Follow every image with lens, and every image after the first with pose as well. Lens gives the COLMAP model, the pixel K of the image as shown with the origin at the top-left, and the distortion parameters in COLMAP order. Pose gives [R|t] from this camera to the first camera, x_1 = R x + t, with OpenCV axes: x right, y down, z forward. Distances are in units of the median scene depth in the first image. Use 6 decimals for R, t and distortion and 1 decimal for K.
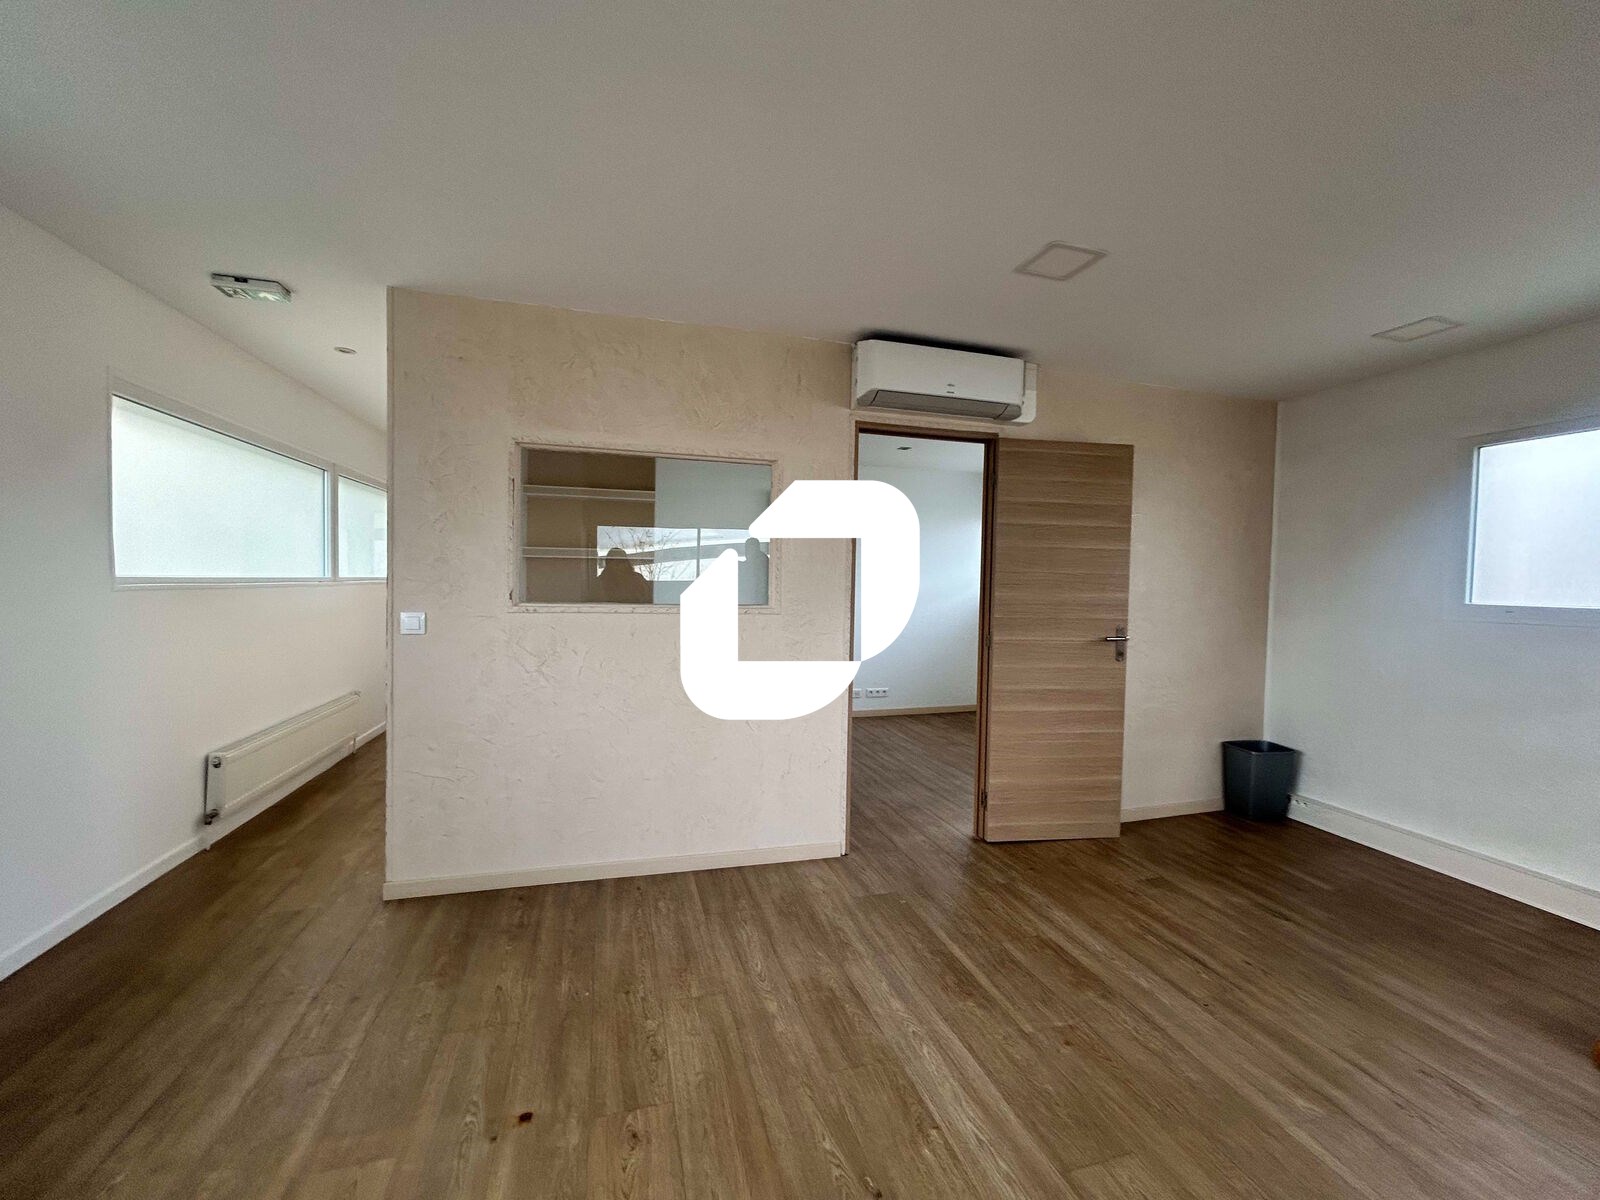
lens RADIAL K [[646.3, 0, 800.0], [0, 646.3, 600.0], [0, 0, 1]] dist [-0.000847, 0.000072]
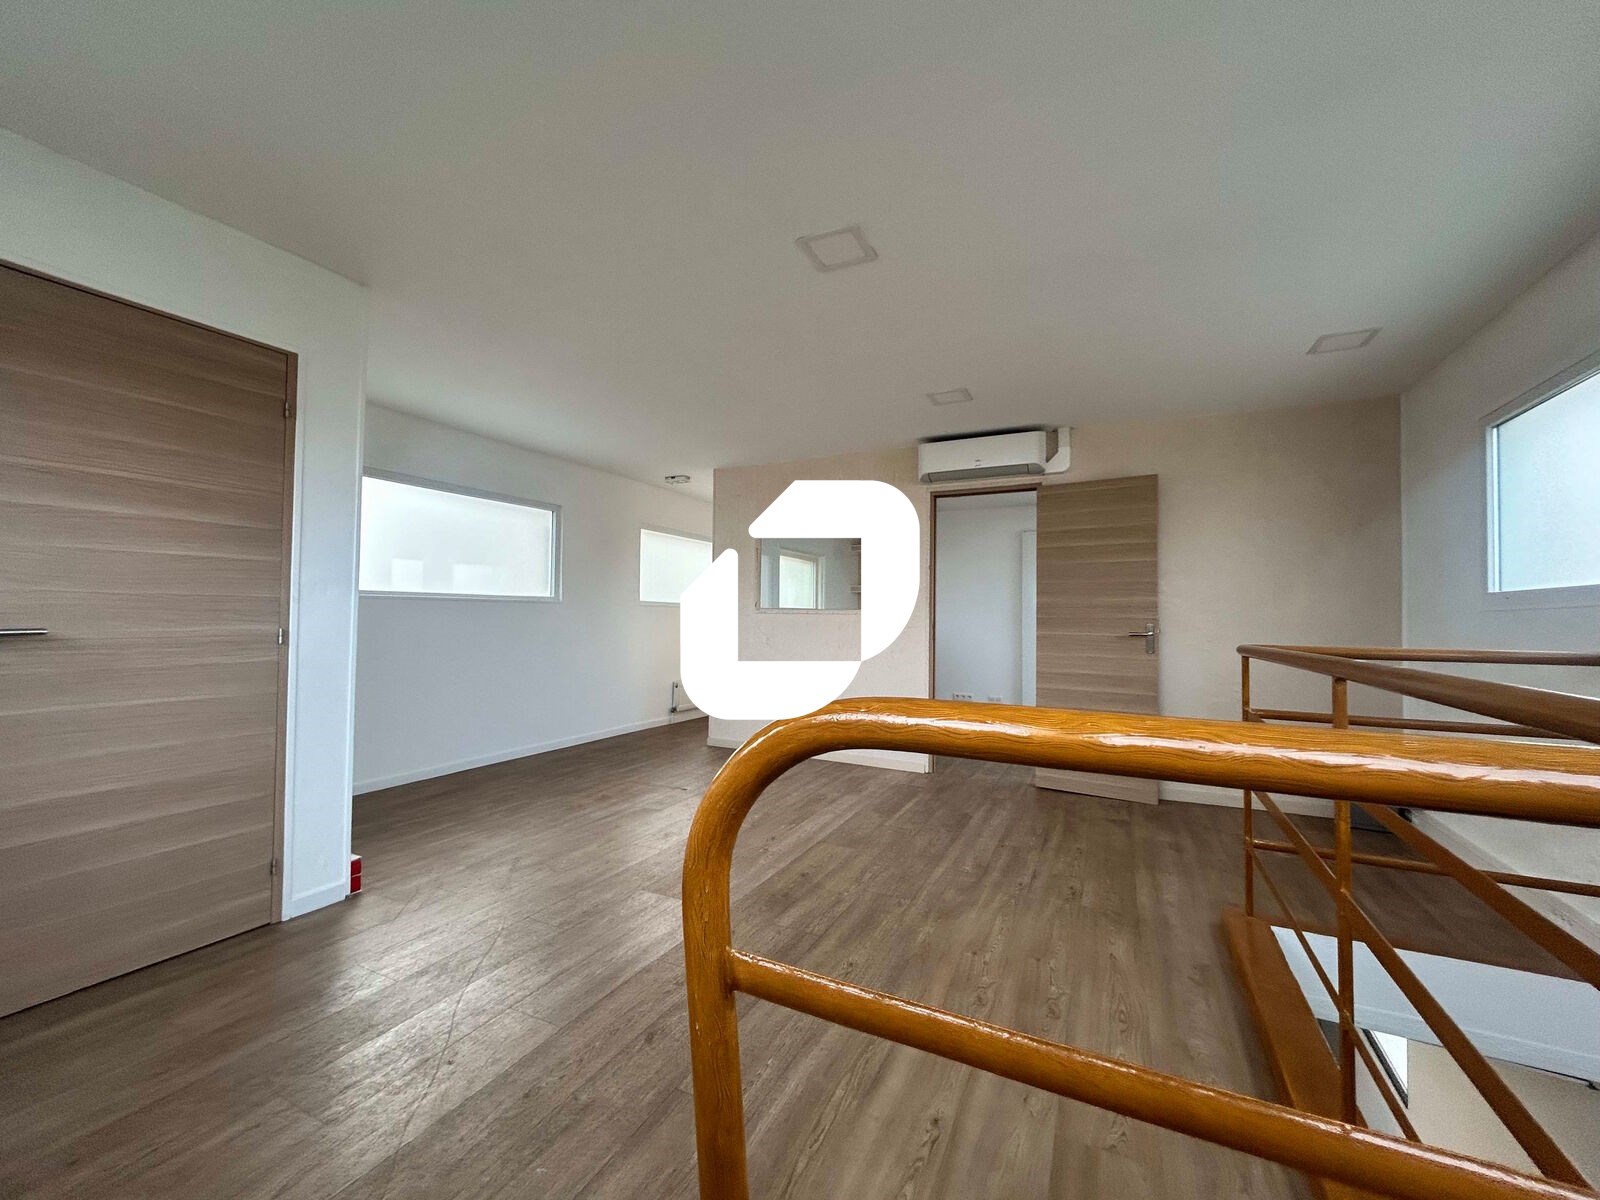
lens RADIAL K [[638.9, 0, 795.6], [0, 638.9, 598.2], [0, 0, 1]] dist [-0.000286, 0.000342]
pose [[0.735690, -0.031267, -0.676596, 0.992460], [-0.020676, 0.997432, -0.068575, 0.105880], [0.677003, 0.064439, 0.733154, -0.388709]]
